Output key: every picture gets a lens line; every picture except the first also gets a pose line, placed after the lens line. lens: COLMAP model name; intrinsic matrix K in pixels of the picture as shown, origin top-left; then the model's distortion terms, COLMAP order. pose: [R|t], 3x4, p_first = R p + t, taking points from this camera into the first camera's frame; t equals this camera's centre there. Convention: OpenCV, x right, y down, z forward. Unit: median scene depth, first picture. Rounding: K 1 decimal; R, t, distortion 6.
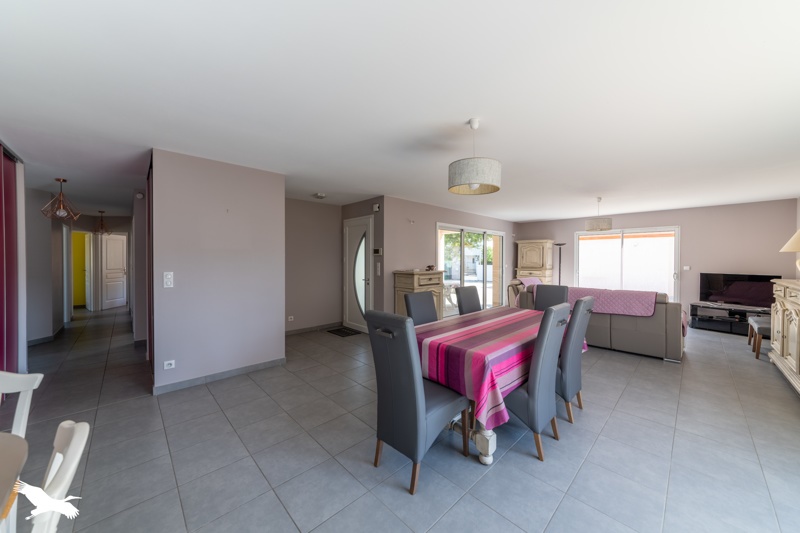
lens RADIAL K [[284.0, 0, 396.0], [0, 284.0, 260.9], [0, 0, 1]] dist [0.000213, 0.000009]
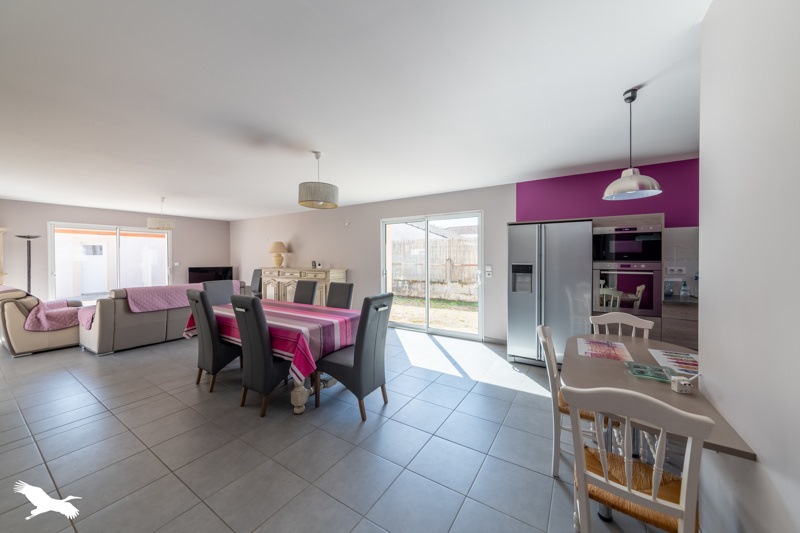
lens RADIAL K [[284.0, 0, 396.0], [0, 284.0, 260.9], [0, 0, 1]] dist [0.000213, 0.000009]
pose [[-0.238736, -0.012663, 0.971002, -0.414232], [0.006484, 0.999872, 0.014633, -0.001844], [-0.971063, 0.009790, -0.238623, 0.360851]]
